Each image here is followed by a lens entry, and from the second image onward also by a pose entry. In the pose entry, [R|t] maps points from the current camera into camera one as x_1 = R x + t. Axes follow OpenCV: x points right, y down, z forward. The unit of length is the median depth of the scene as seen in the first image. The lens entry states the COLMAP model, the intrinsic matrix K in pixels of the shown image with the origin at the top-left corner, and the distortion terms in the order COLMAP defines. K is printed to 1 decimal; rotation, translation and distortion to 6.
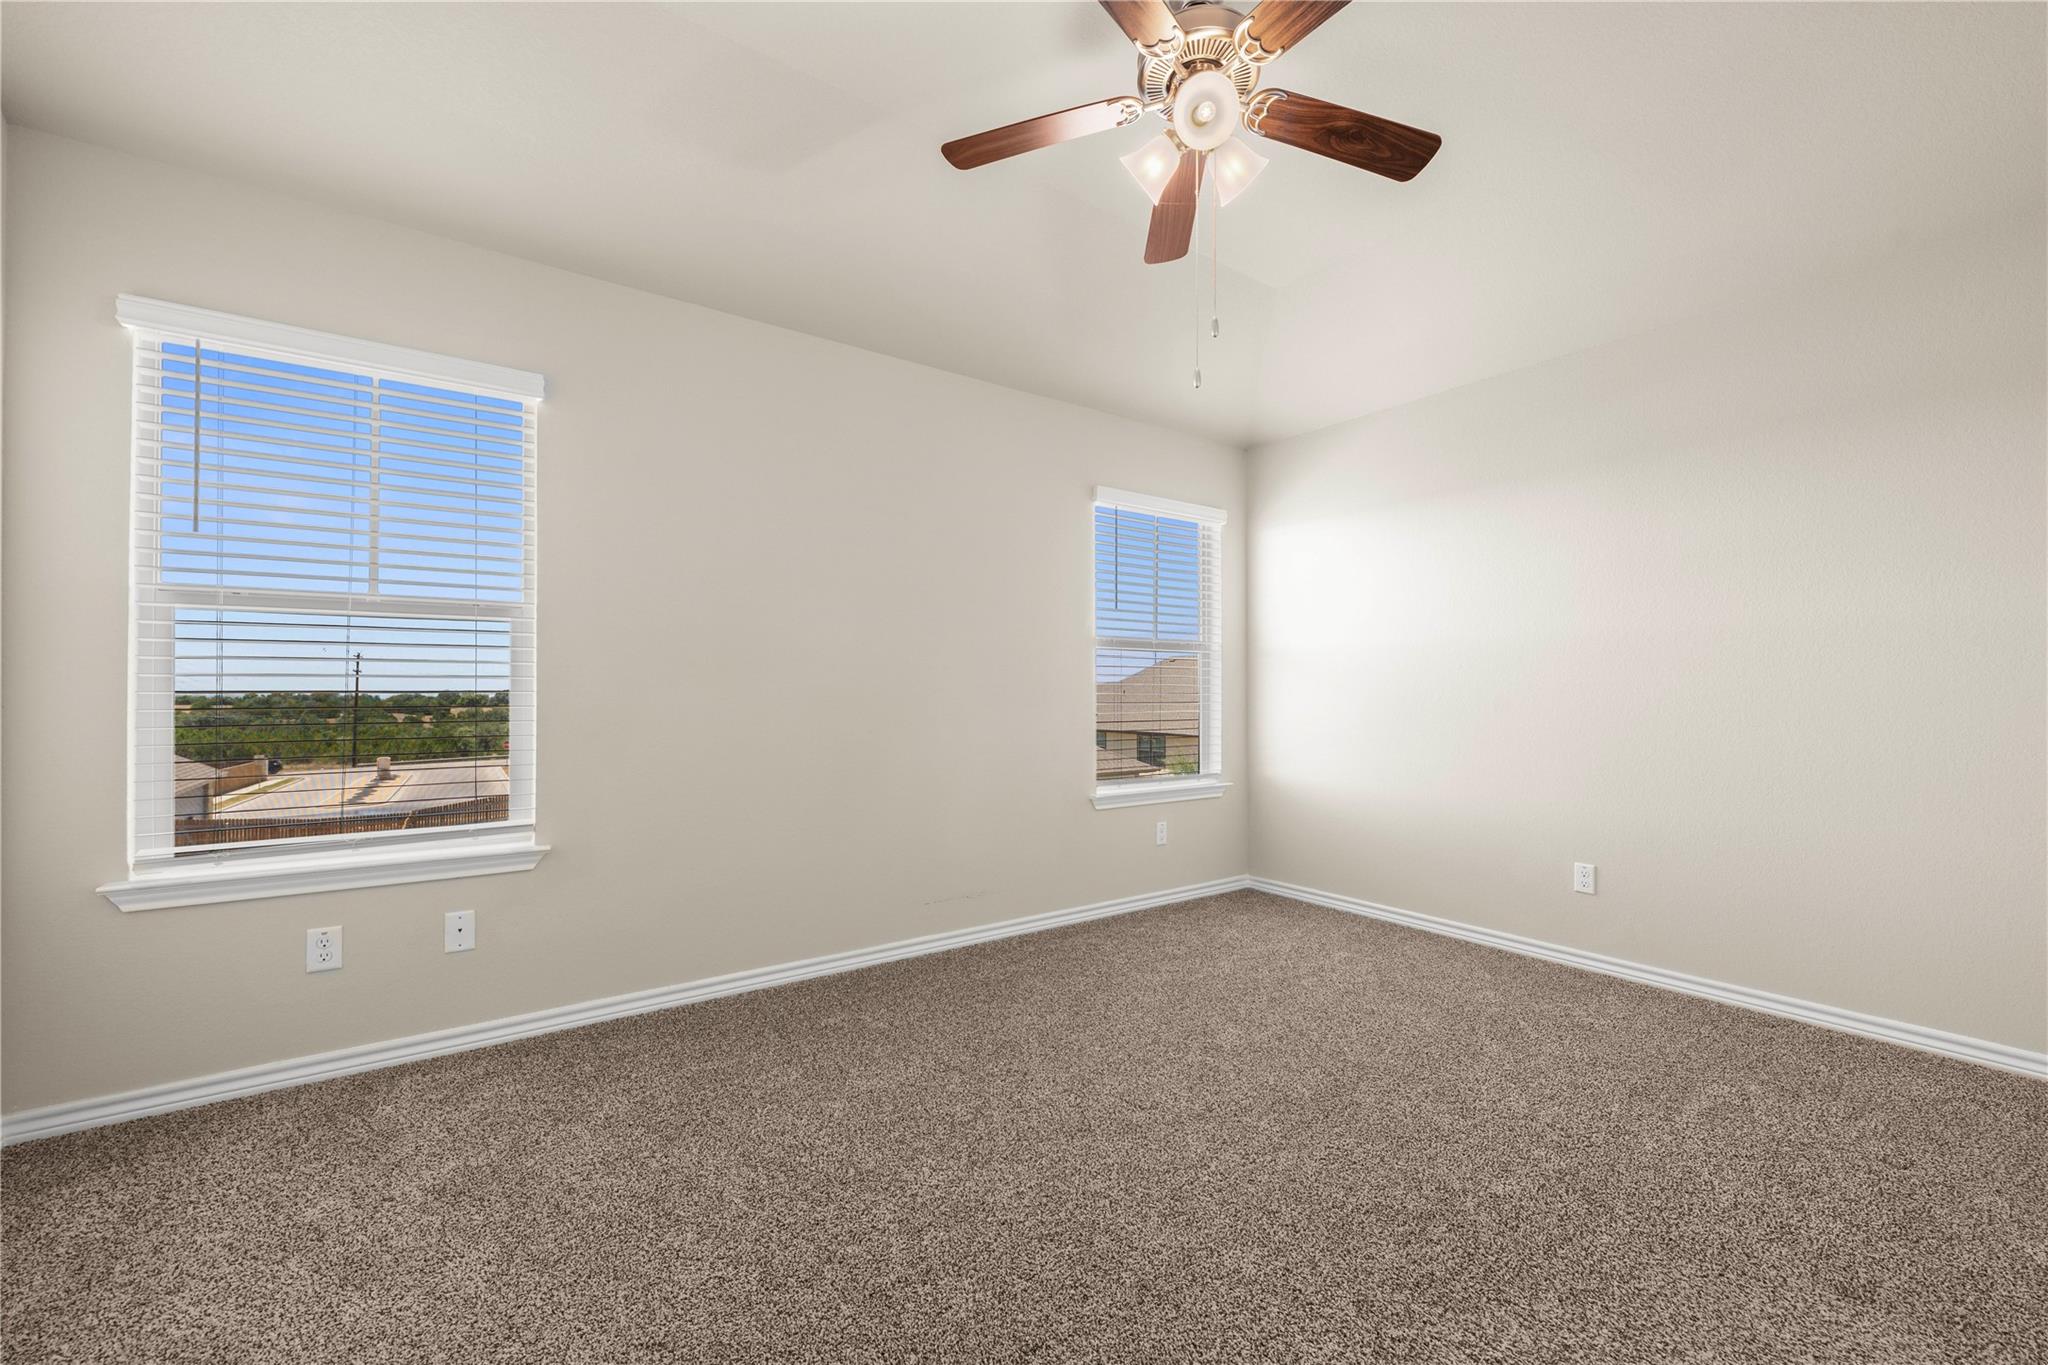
lens RADIAL K [[813.6, 0, 1017.6], [0, 813.6, 688.3], [0, 0, 1]] dist [0.001386, -0.000208]
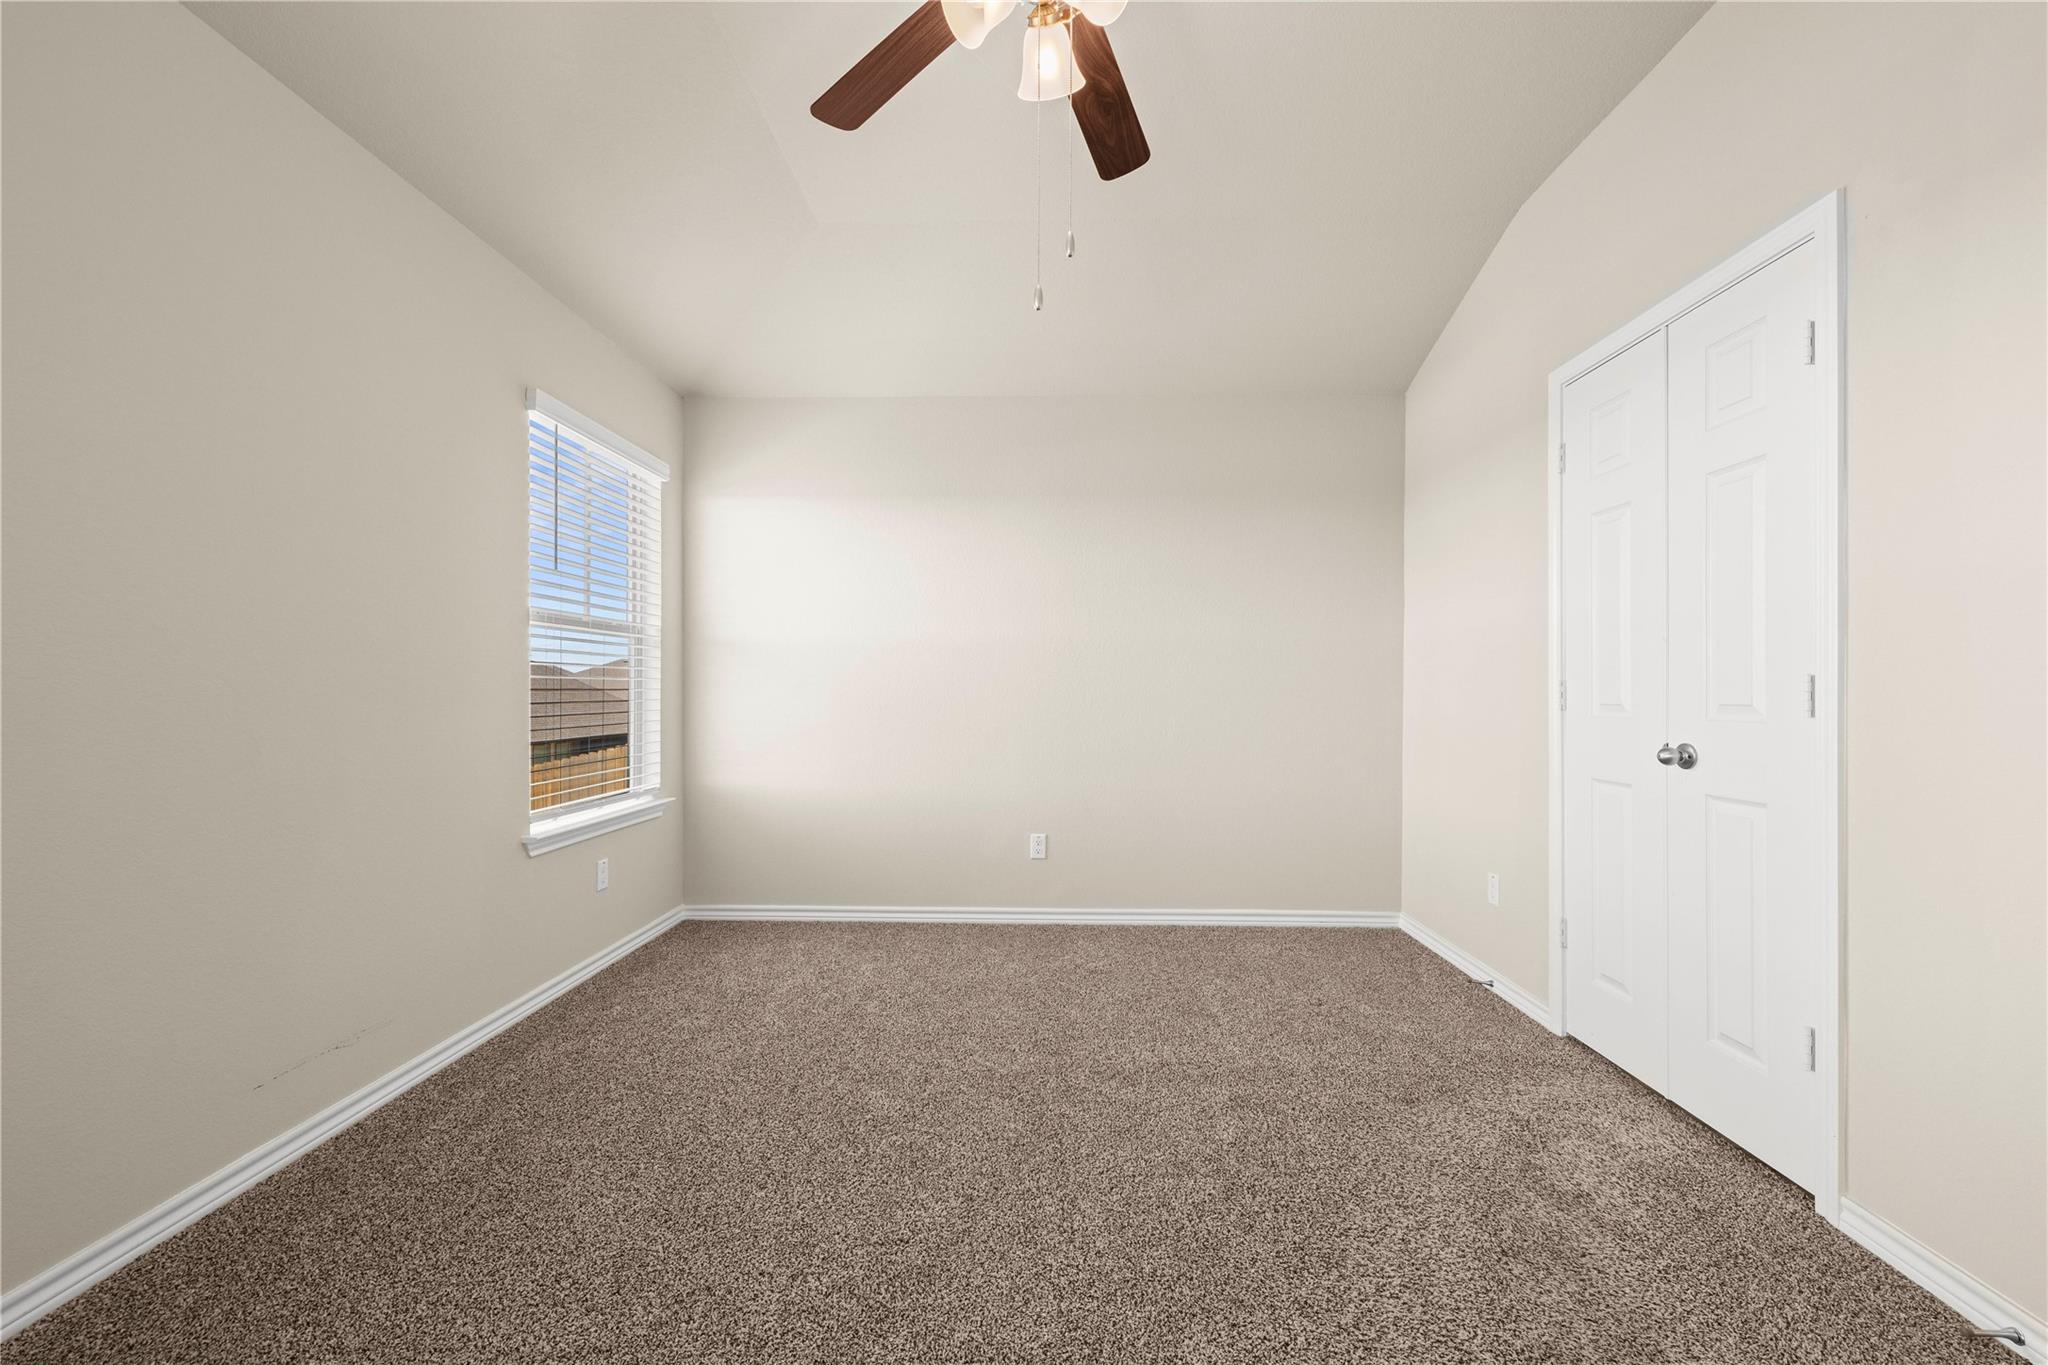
lens RADIAL K [[813.6, 0, 1017.6], [0, 813.6, 688.3], [0, 0, 1]] dist [0.001386, -0.000208]
pose [[0.601858, 0.001389, 0.798602, -0.231095], [-0.005150, 0.999984, 0.002142, 0.002253], [-0.798586, -0.005402, 0.601856, 0.280647]]
